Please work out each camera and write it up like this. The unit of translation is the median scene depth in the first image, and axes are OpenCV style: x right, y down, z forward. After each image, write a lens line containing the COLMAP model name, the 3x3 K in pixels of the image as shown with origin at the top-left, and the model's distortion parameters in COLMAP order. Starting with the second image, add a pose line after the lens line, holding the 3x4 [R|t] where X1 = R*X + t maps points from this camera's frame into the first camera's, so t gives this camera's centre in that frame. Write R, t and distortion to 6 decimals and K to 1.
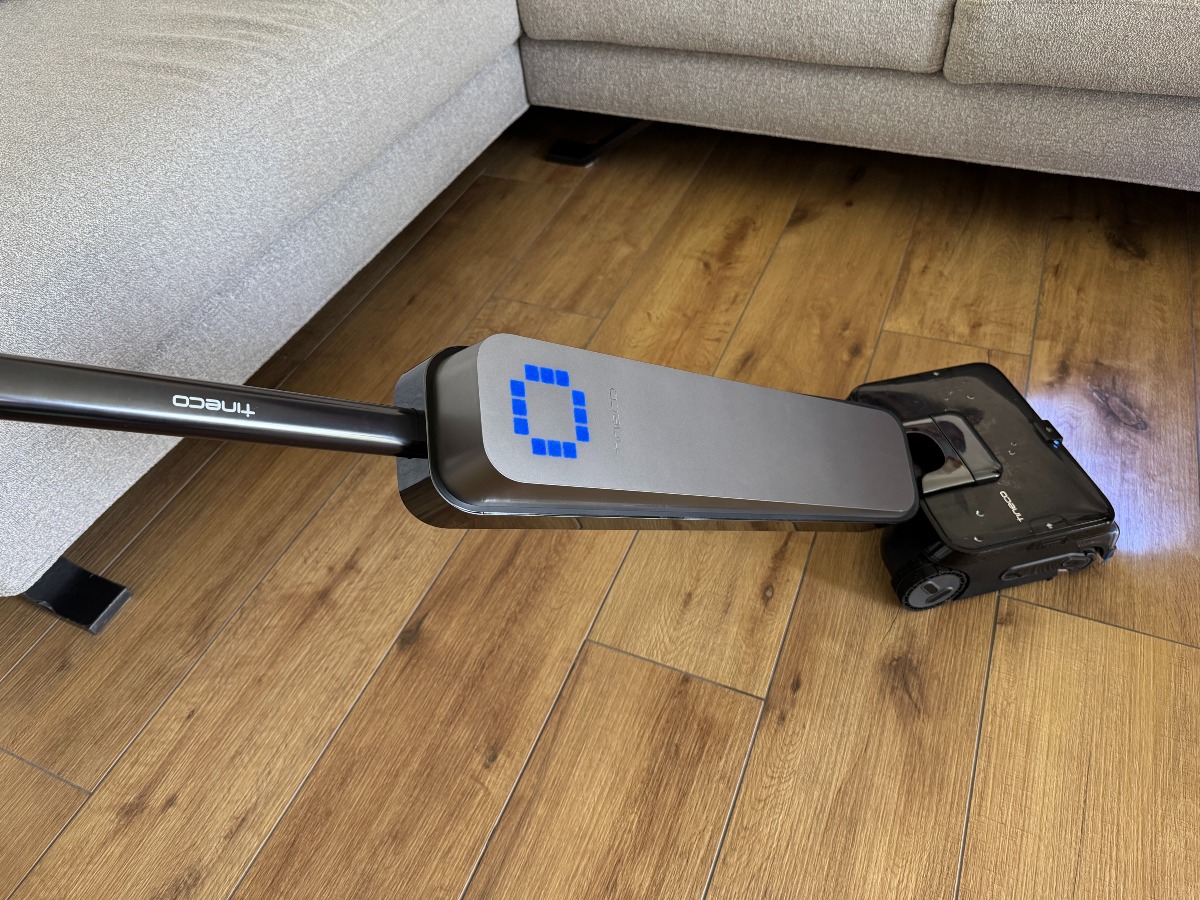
lens RADIAL K [[851.5, 0, 599.7], [0, 851.5, 454.3], [0, 0, 1]] dist [0.072239, -0.141662]
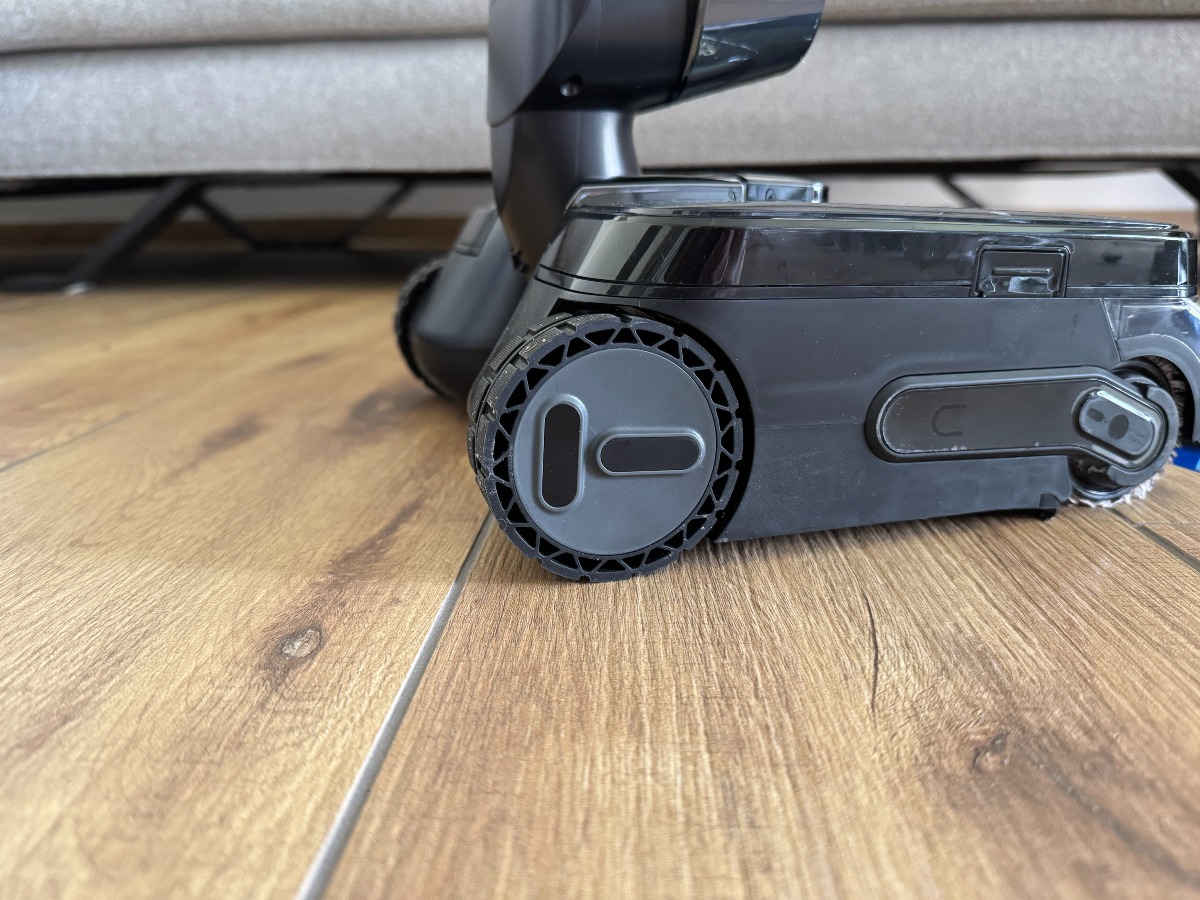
lens RADIAL K [[892.1, 0, 599.6], [0, 892.1, 409.5], [0, 0, 1]] dist [0.080470, -0.165546]
pose [[0.934750, -0.010184, 0.355160, 0.160659], [0.209715, 0.822712, -0.528361, 0.206760], [-0.286813, 0.568368, 0.771166, 0.659237]]
